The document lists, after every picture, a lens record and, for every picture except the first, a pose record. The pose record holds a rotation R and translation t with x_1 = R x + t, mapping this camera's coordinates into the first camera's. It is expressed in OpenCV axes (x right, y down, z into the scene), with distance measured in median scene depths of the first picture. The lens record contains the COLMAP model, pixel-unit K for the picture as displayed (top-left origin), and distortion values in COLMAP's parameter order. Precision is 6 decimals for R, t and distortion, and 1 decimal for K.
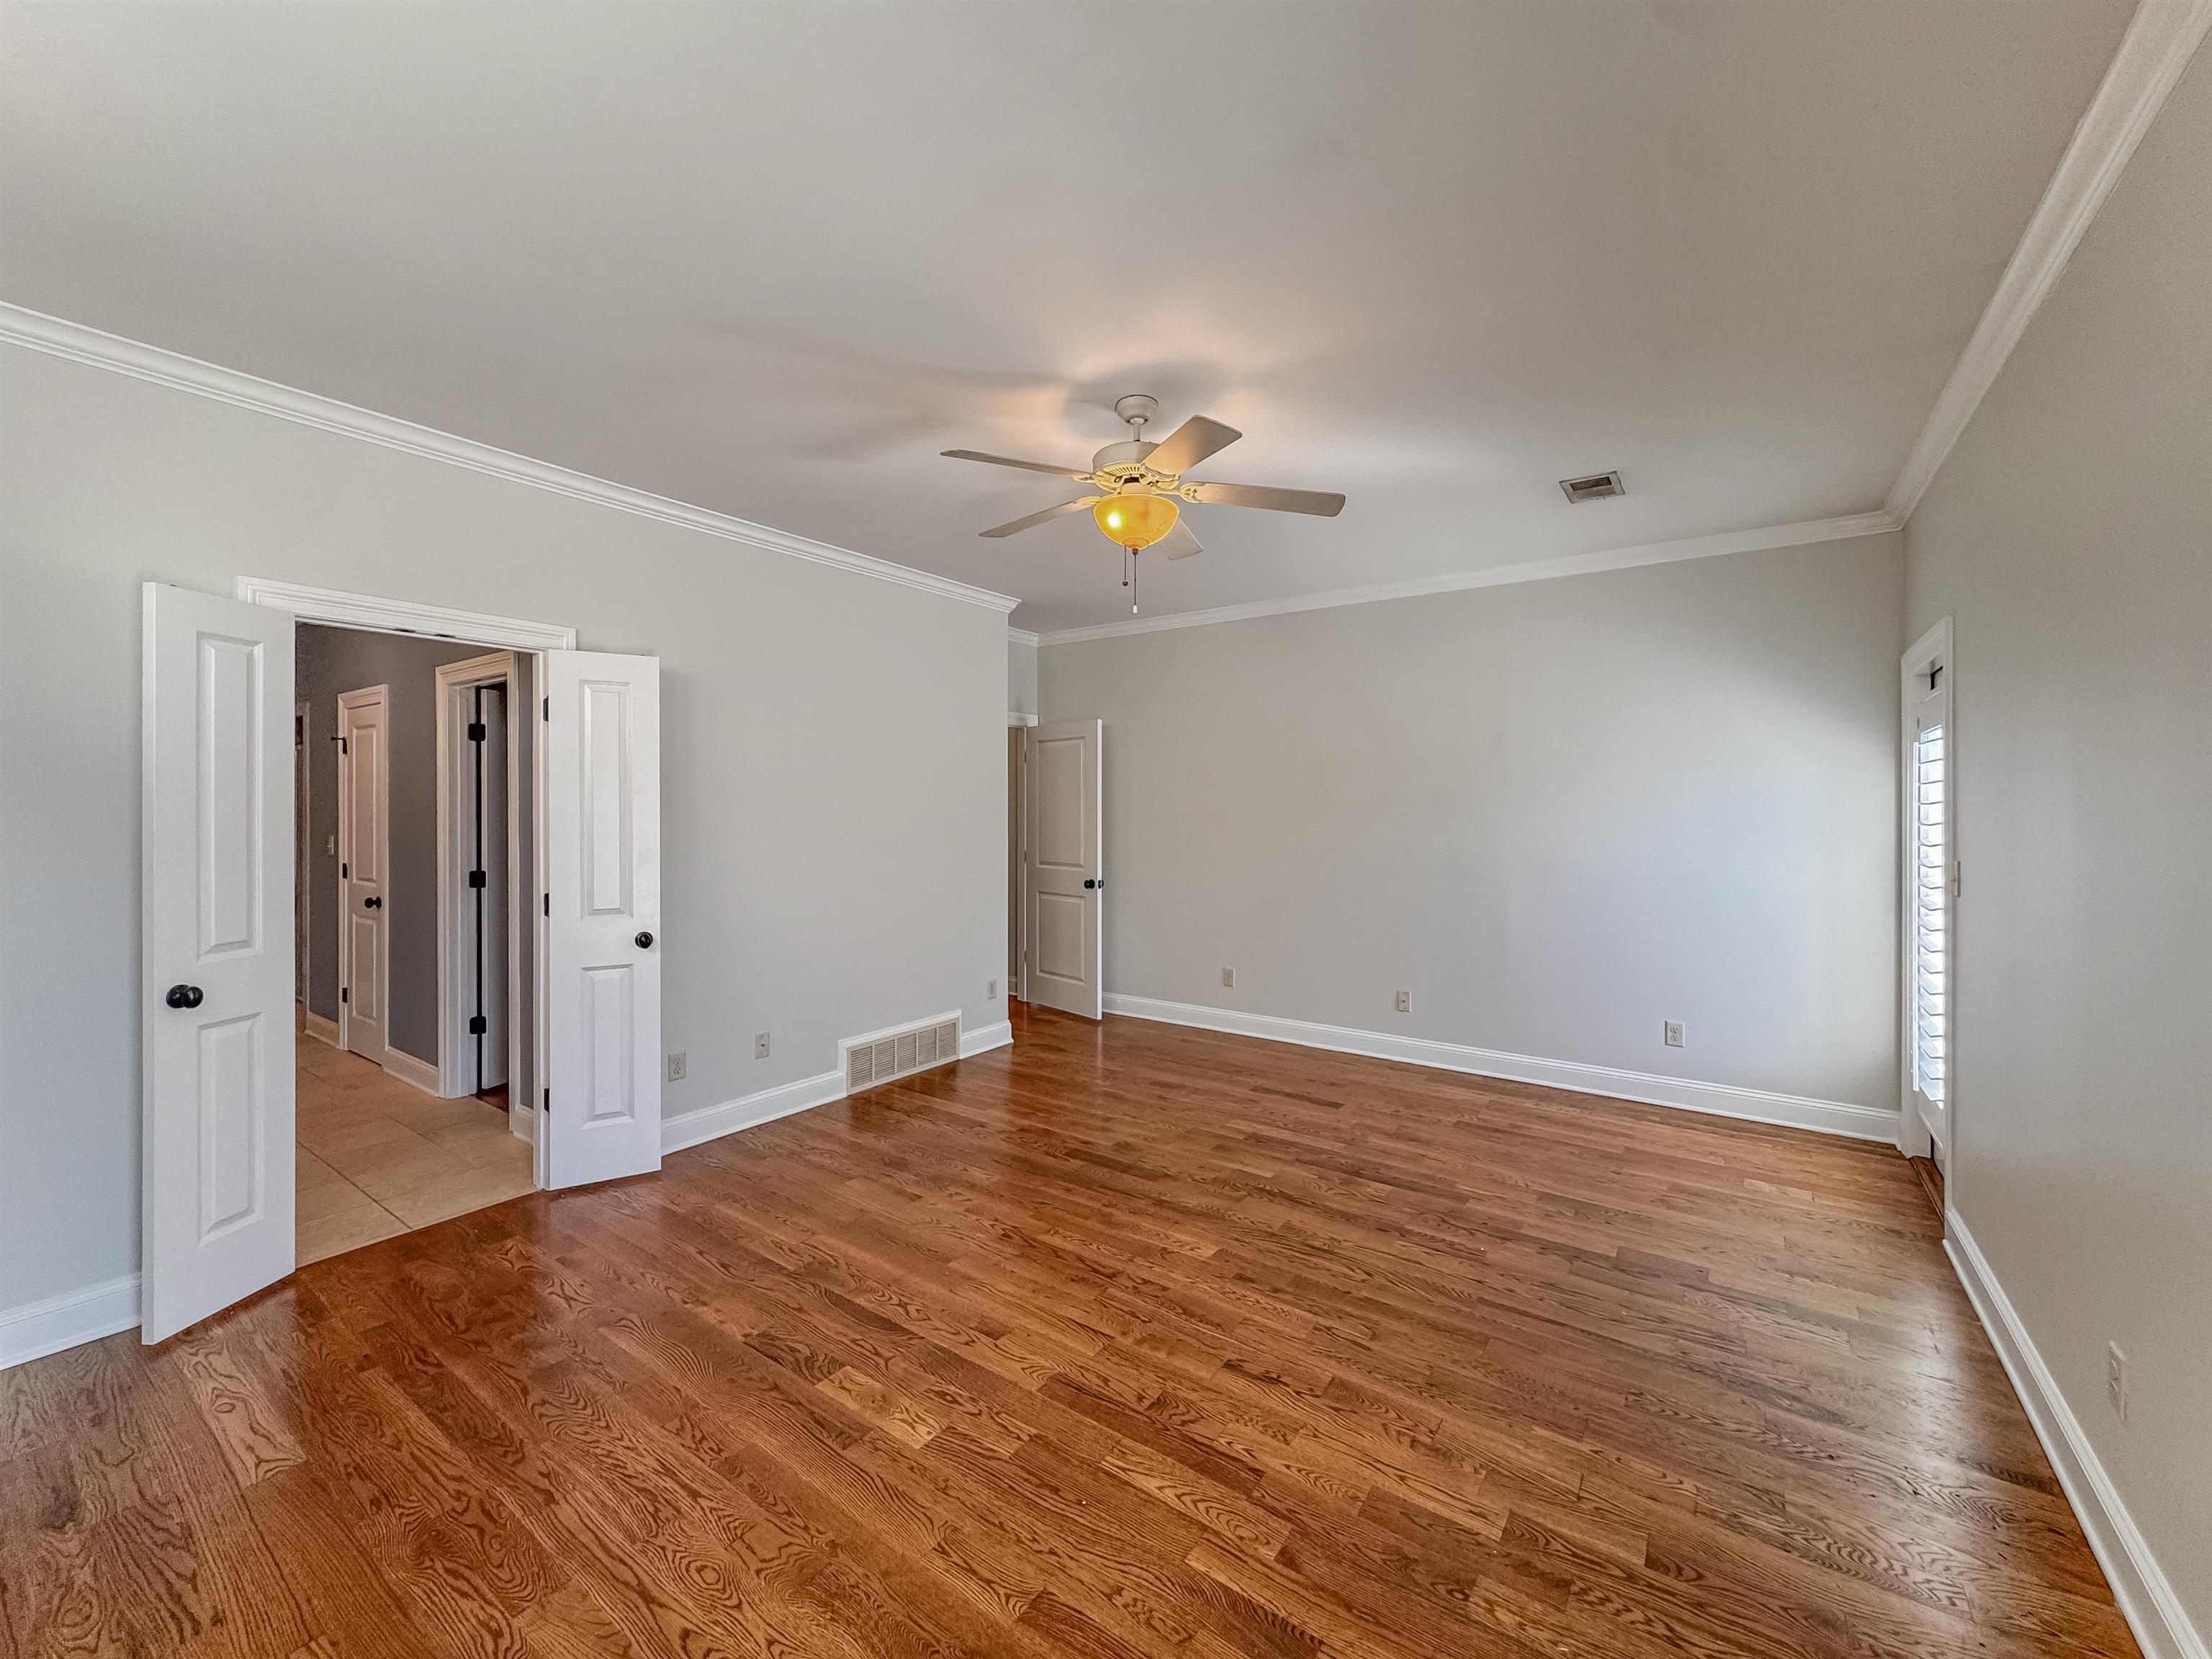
lens RADIAL K [[884.8, 0, 1108.7], [0, 884.8, 838.3], [0, 0, 1]] dist [0.003112, 0.000163]
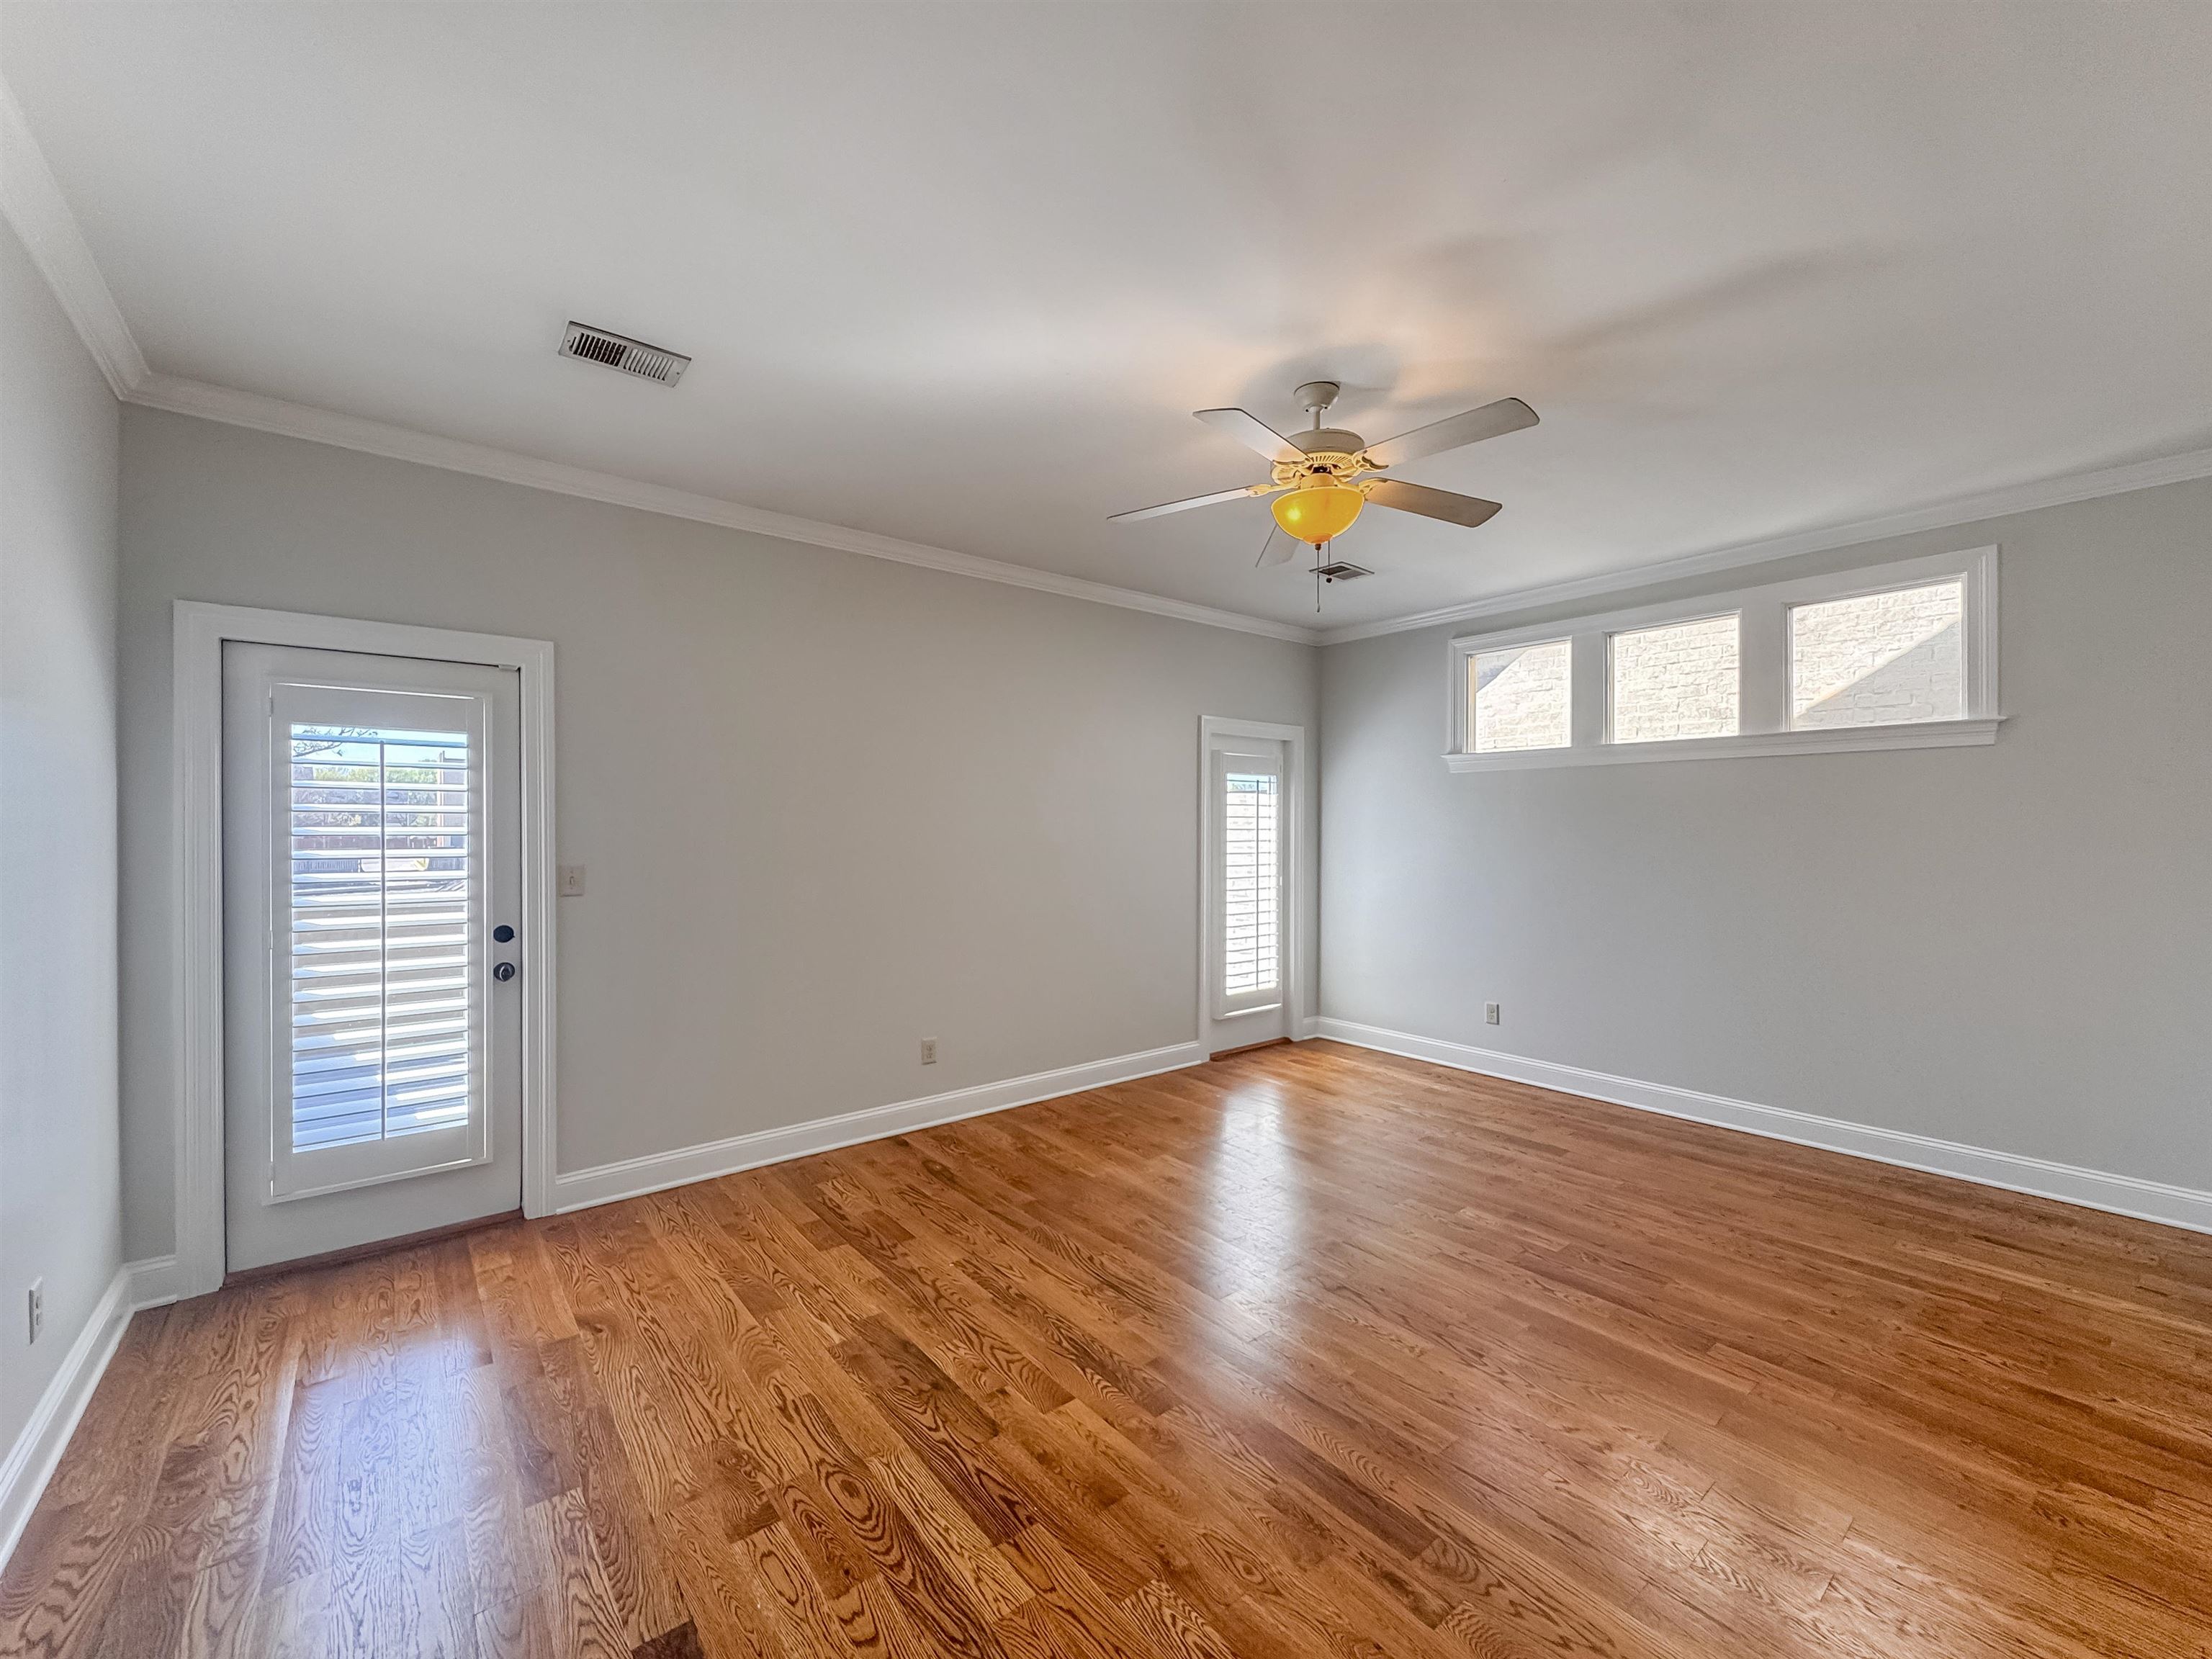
lens RADIAL K [[894.3, 0, 1106.0], [0, 894.3, 829.5], [0, 0, 1]] dist [-0.001908, -0.000294]
pose [[-0.962554, -0.002916, 0.271076, -0.009761], [0.006387, 0.999421, 0.033428, -0.047051], [-0.271016, 0.033907, -0.961977, 1.696432]]
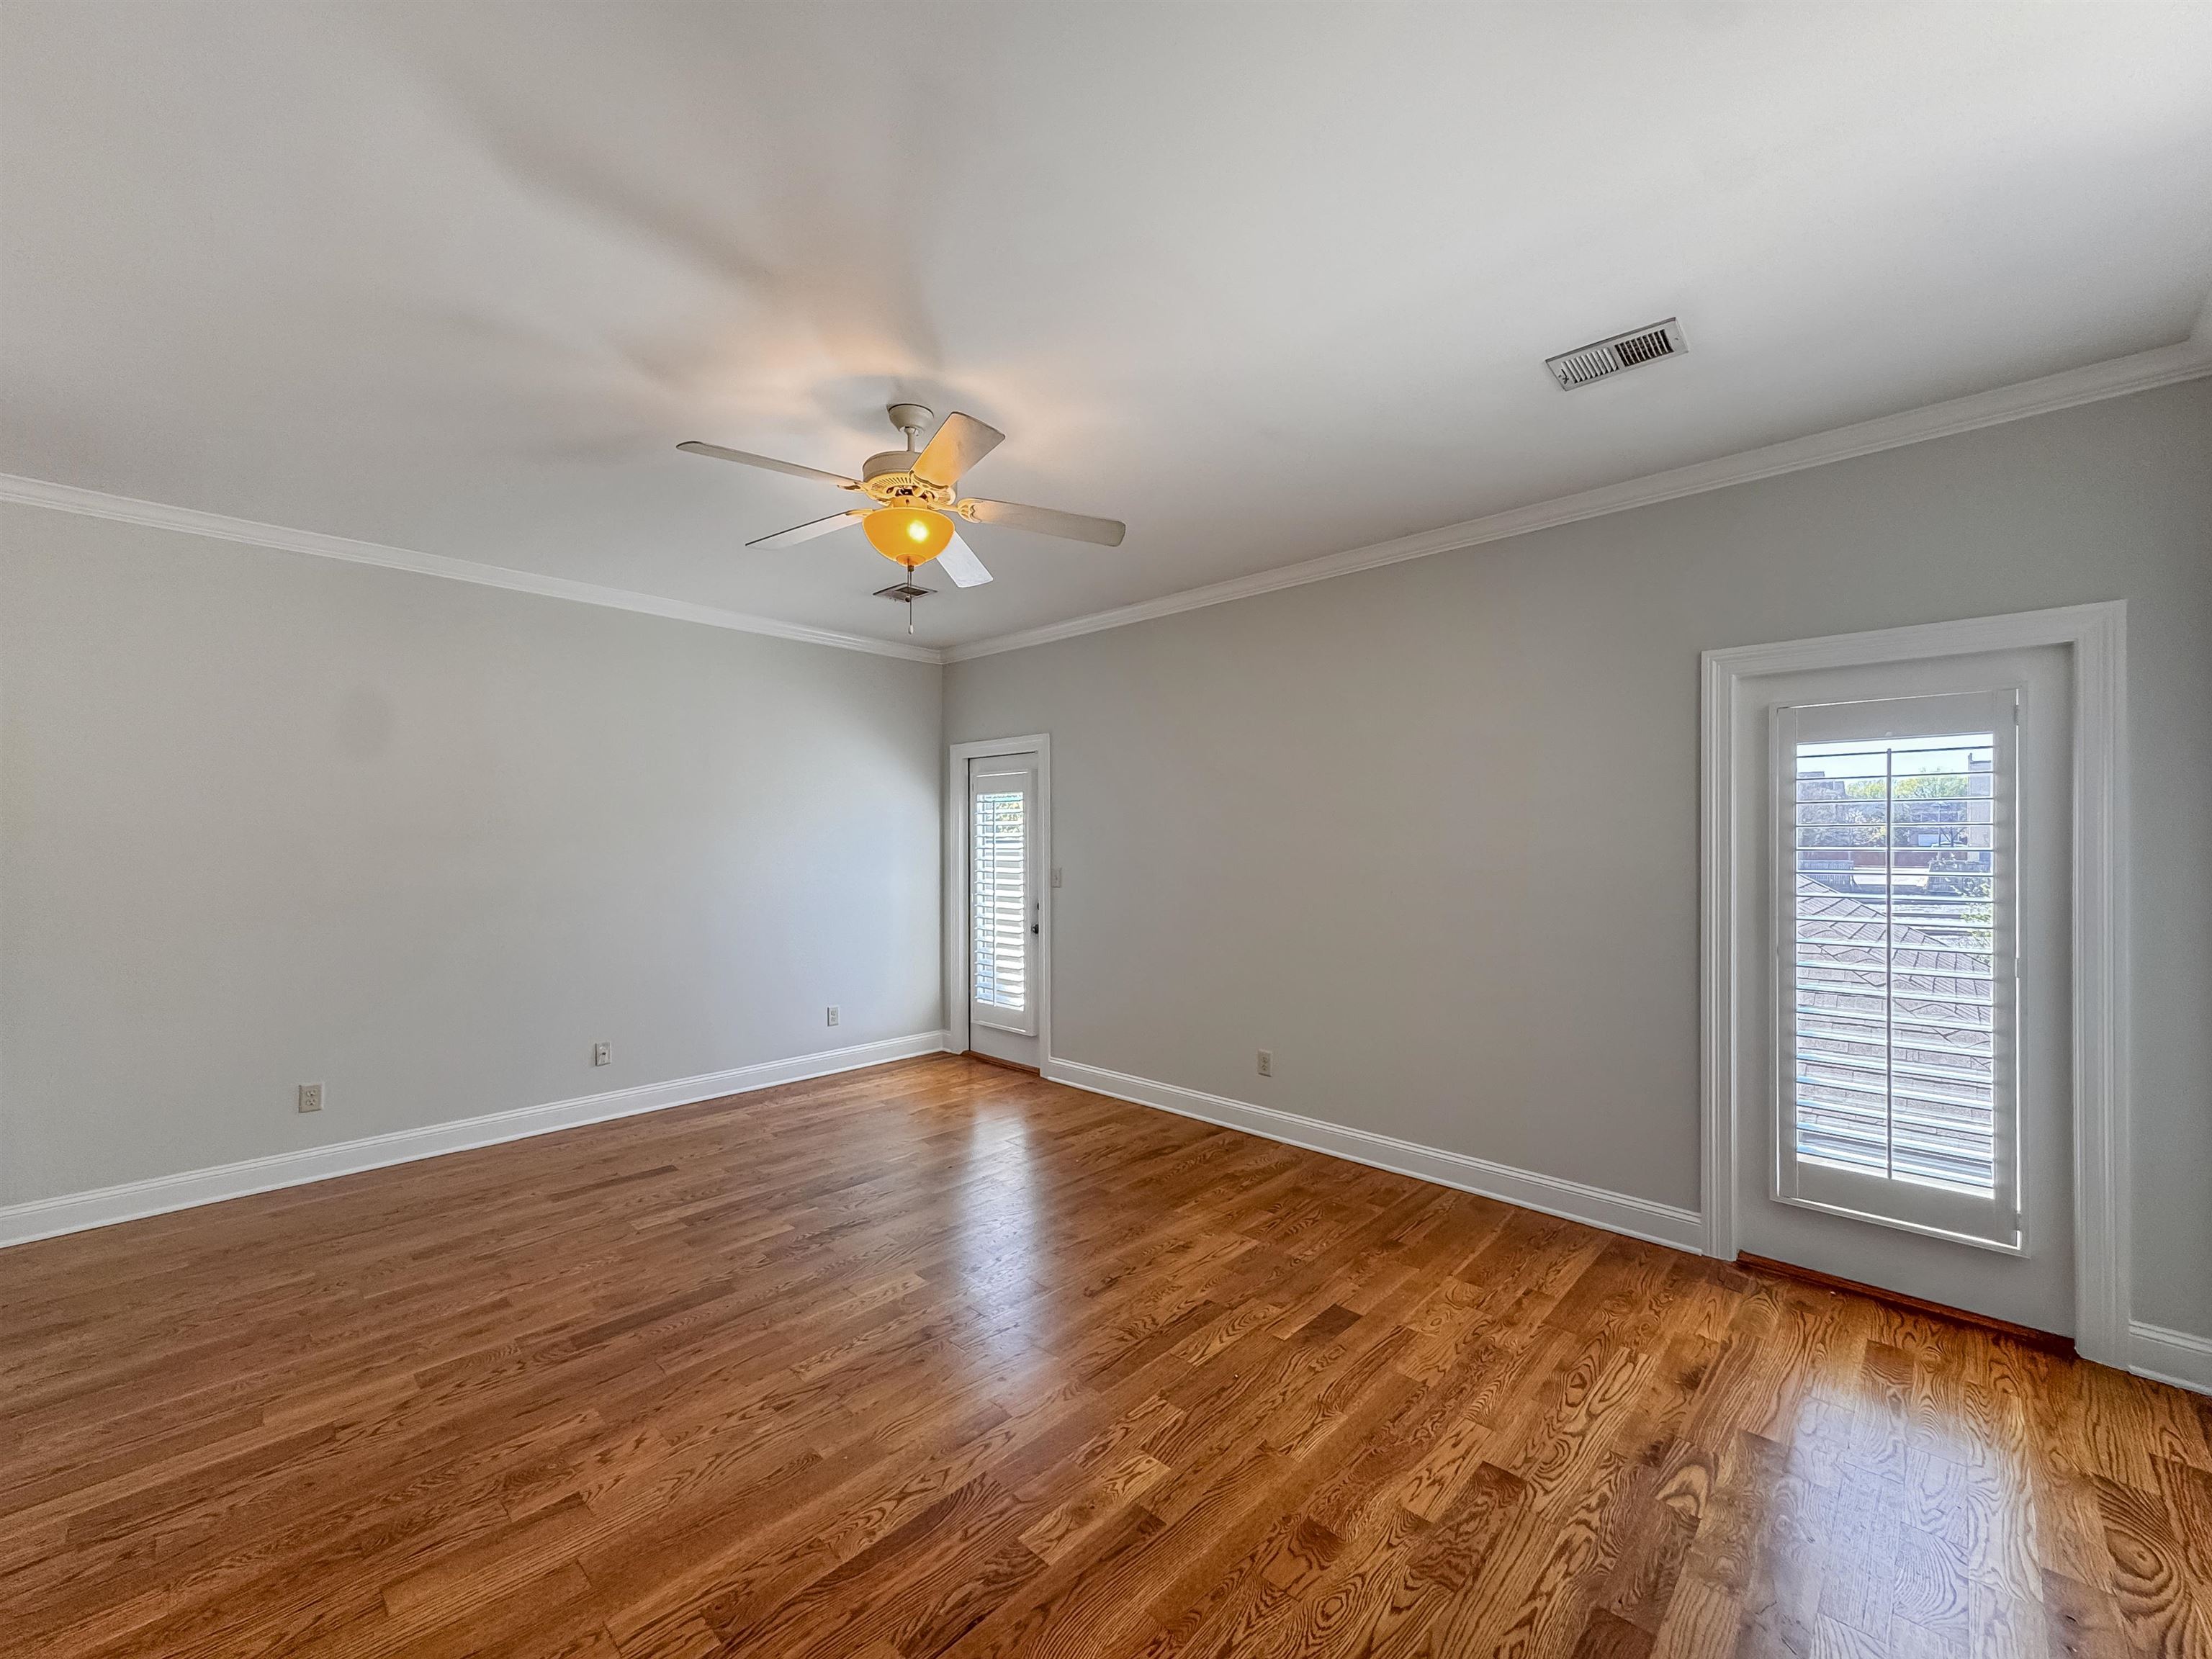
lens RADIAL K [[884.8, 0, 1108.7], [0, 884.8, 838.3], [0, 0, 1]] dist [0.003112, 0.000163]
pose [[0.141272, 0.000979, 0.989970, -0.755619], [0.034038, 0.999403, -0.005846, -0.018503], [-0.989386, 0.034522, 0.141154, 0.552525]]
